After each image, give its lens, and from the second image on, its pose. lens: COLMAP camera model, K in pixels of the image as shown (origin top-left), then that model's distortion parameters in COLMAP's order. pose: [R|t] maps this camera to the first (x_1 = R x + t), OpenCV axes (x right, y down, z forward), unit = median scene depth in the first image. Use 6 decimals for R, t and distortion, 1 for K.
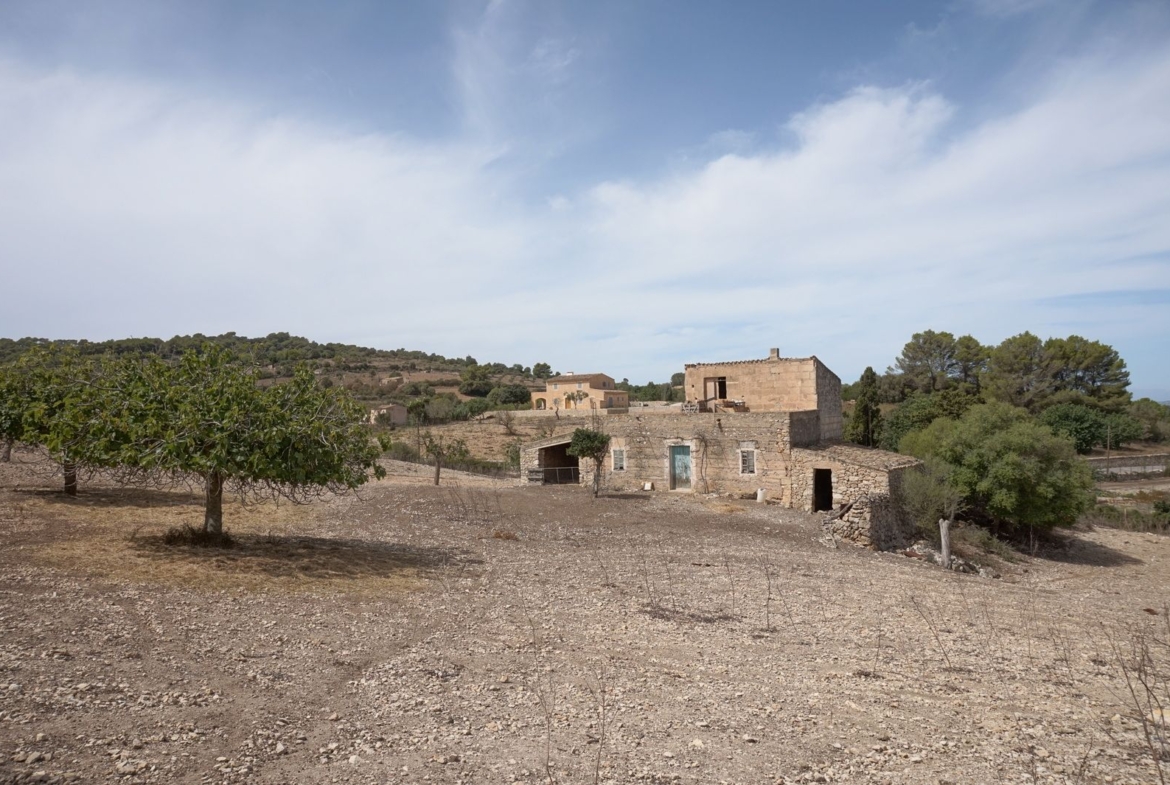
lens RADIAL K [[796.4, 0, 583.1], [0, 796.4, 395.4], [0, 0, 1]] dist [-0.049497, 0.038385]
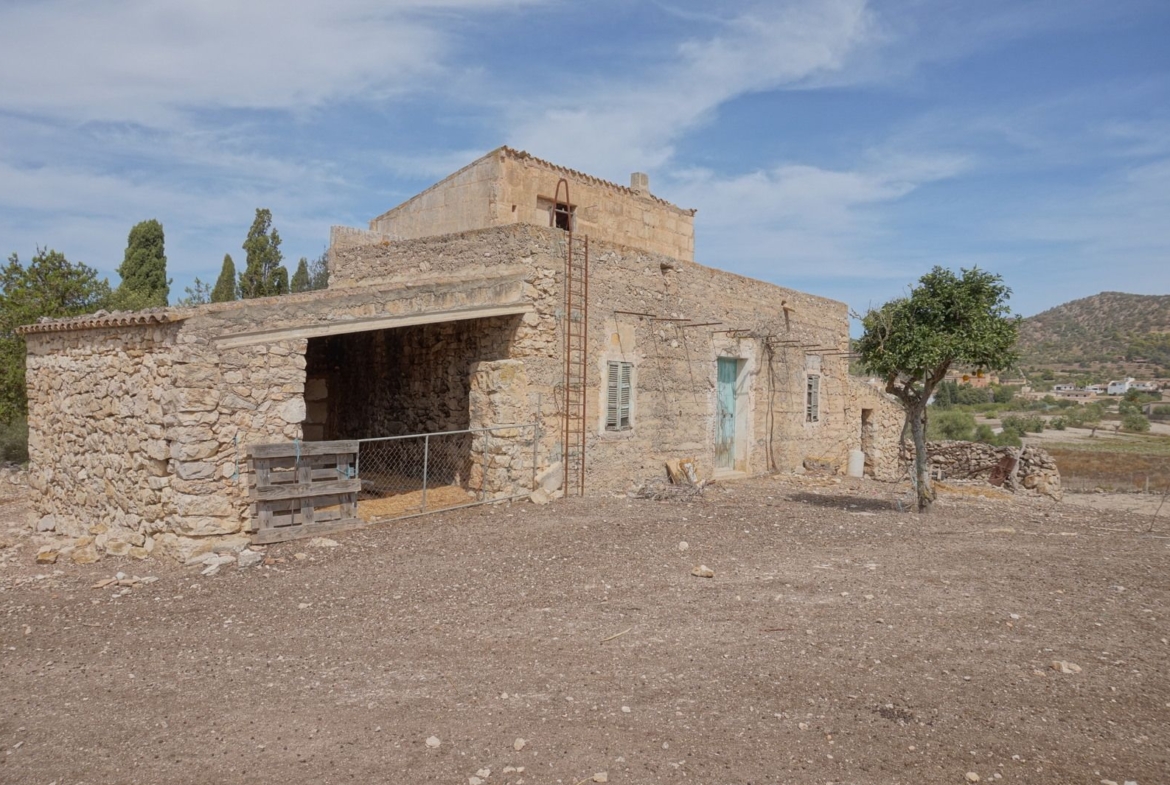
lens RADIAL K [[796.4, 0, 583.1], [0, 796.4, 395.4], [0, 0, 1]] dist [-0.049497, 0.038385]
pose [[0.097006, 0.010845, 0.995225, -0.244717], [-0.055890, 0.998422, -0.005432, 0.080189], [-0.993713, -0.055097, 0.097459, 0.945514]]
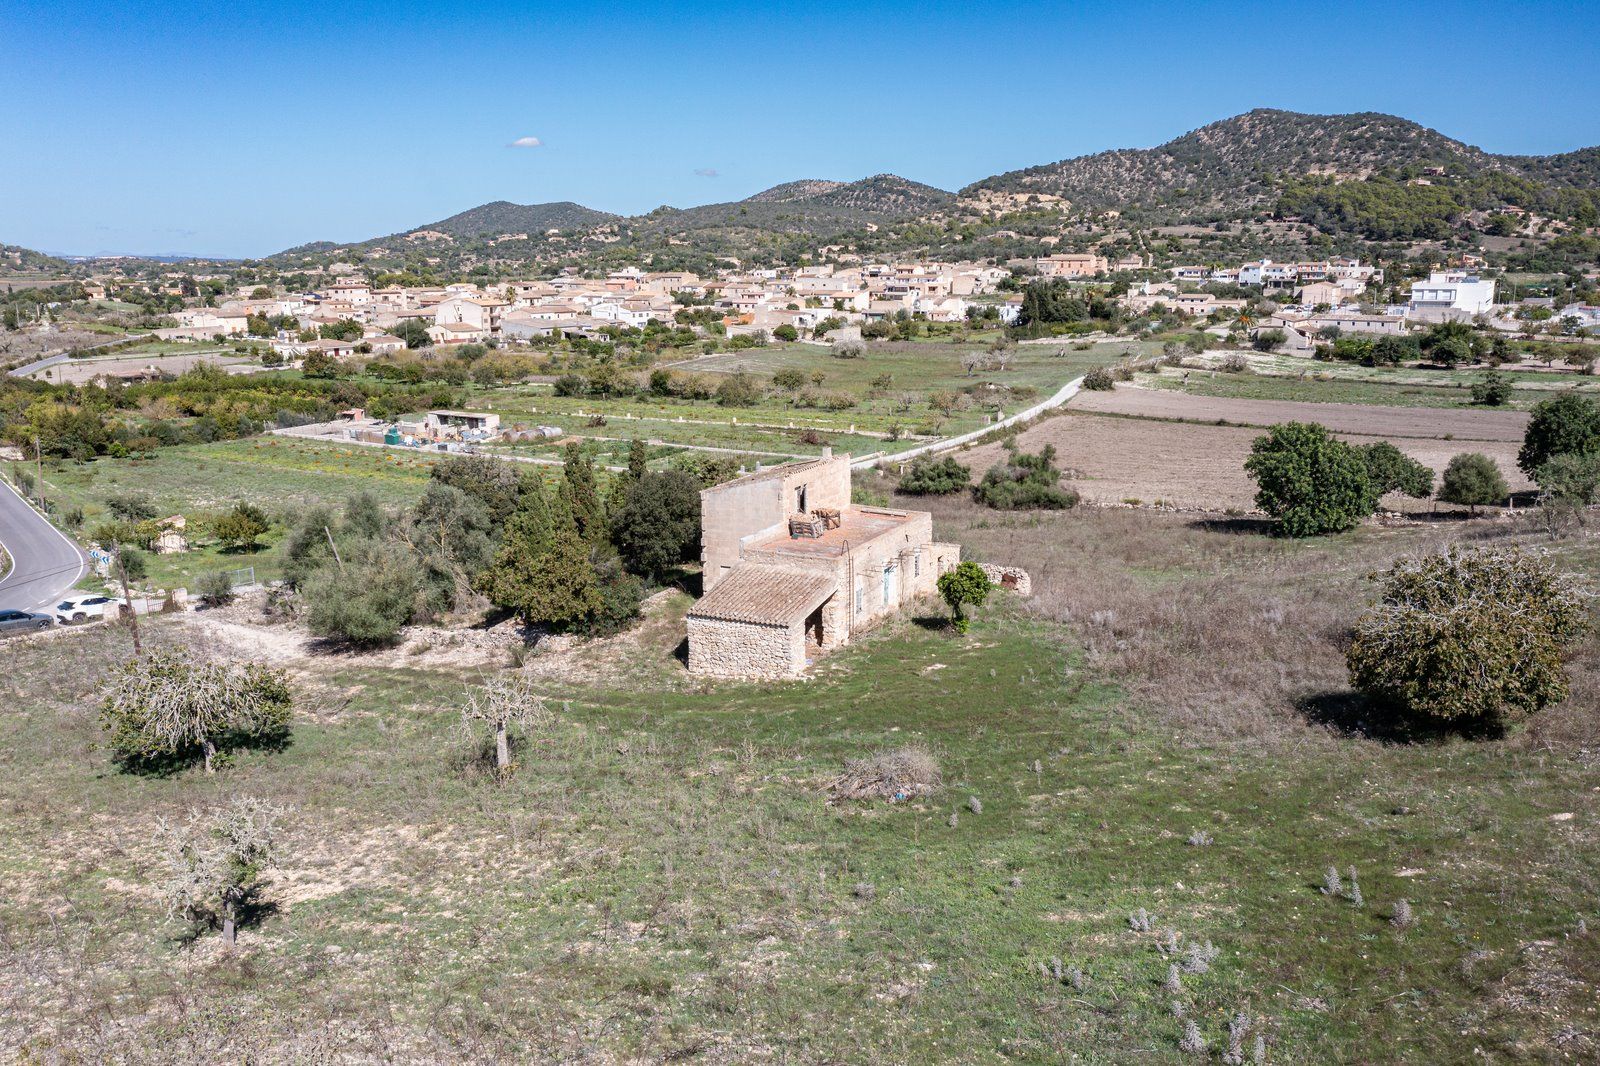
lens RADIAL K [[1257.7, 0, 805.2], [0, 1257.7, 530.4], [0, 0, 1]] dist [-0.011695, 0.011896]
pose [[-0.148475, -0.190119, 0.970469, -1.179804], [-0.021411, 0.981734, 0.189050, -0.232200], [-0.988684, 0.007290, -0.149833, 1.209622]]
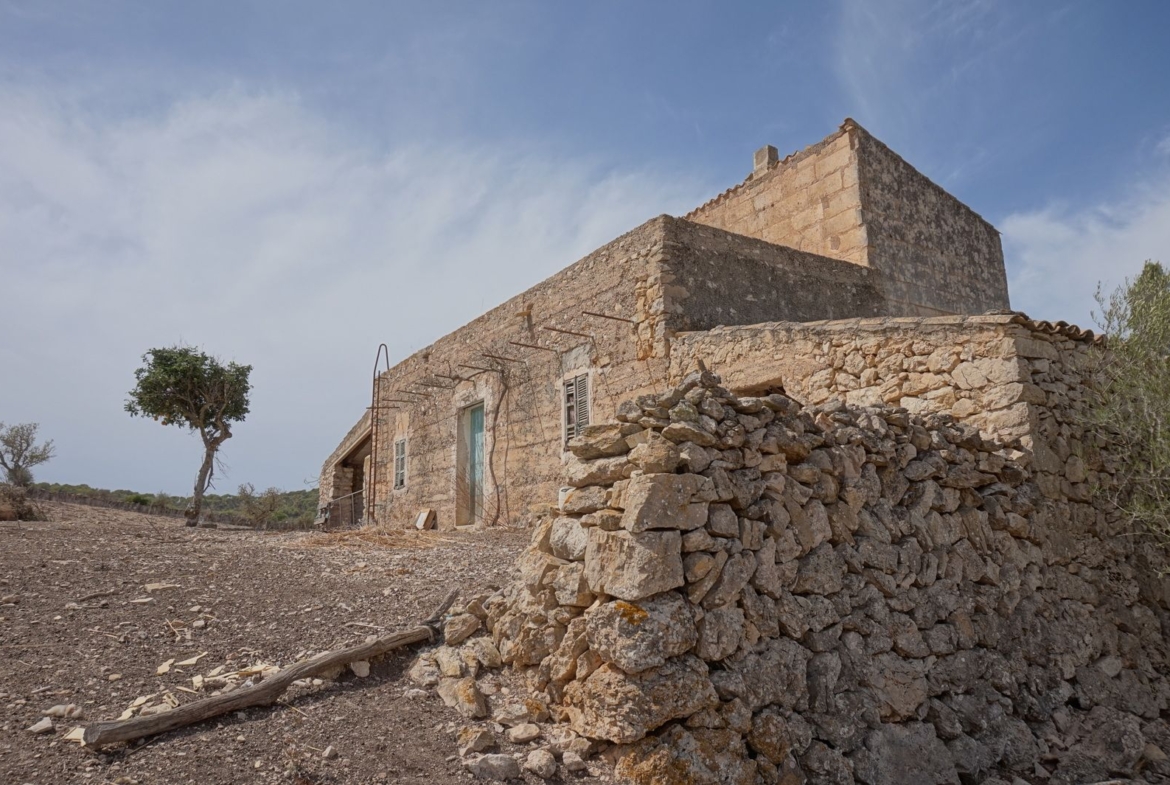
lens RADIAL K [[796.4, 0, 583.1], [0, 796.4, 395.4], [0, 0, 1]] dist [-0.049497, 0.038385]
pose [[0.924788, -0.073920, -0.373234, 0.282333], [0.012425, 0.986290, -0.164552, 0.111059], [0.380281, 0.147538, 0.913027, 0.622184]]
